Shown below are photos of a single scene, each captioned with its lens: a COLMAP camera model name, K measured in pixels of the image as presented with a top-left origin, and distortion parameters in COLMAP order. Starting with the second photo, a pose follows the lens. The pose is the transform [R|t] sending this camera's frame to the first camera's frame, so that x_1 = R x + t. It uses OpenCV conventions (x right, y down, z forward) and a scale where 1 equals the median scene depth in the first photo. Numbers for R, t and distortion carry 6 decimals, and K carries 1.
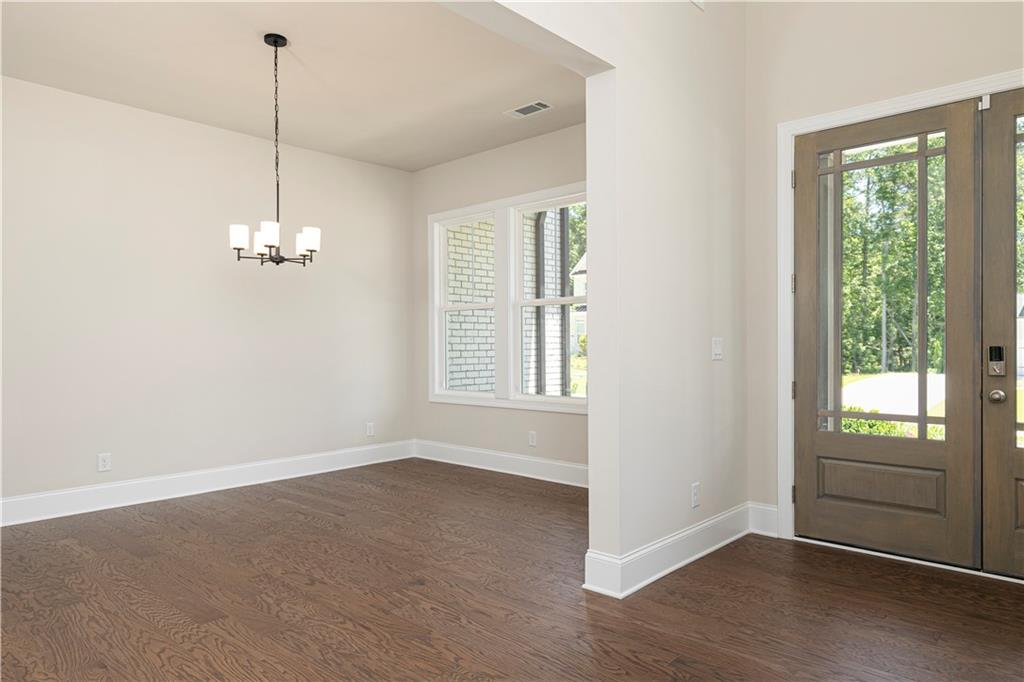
lens RADIAL K [[657.8, 0, 512.0], [0, 657.8, 341.0], [0, 0, 1]] dist [-0.000632, -0.000237]
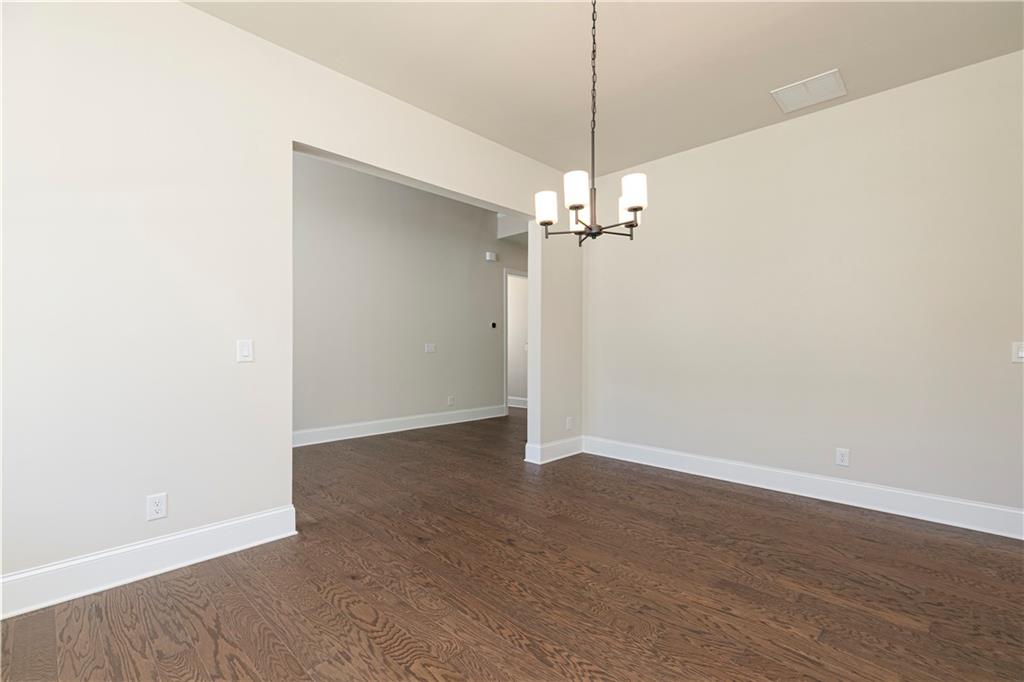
lens RADIAL K [[458.9, 0, 509.7], [0, 458.9, 346.1], [0, 0, 1]] dist [-0.000584, -0.000182]
pose [[-0.999552, 0.006641, 0.029200, -0.335971], [0.006368, 0.999935, -0.009452, 0.016360], [-0.029261, -0.009262, -0.999529, 1.877282]]
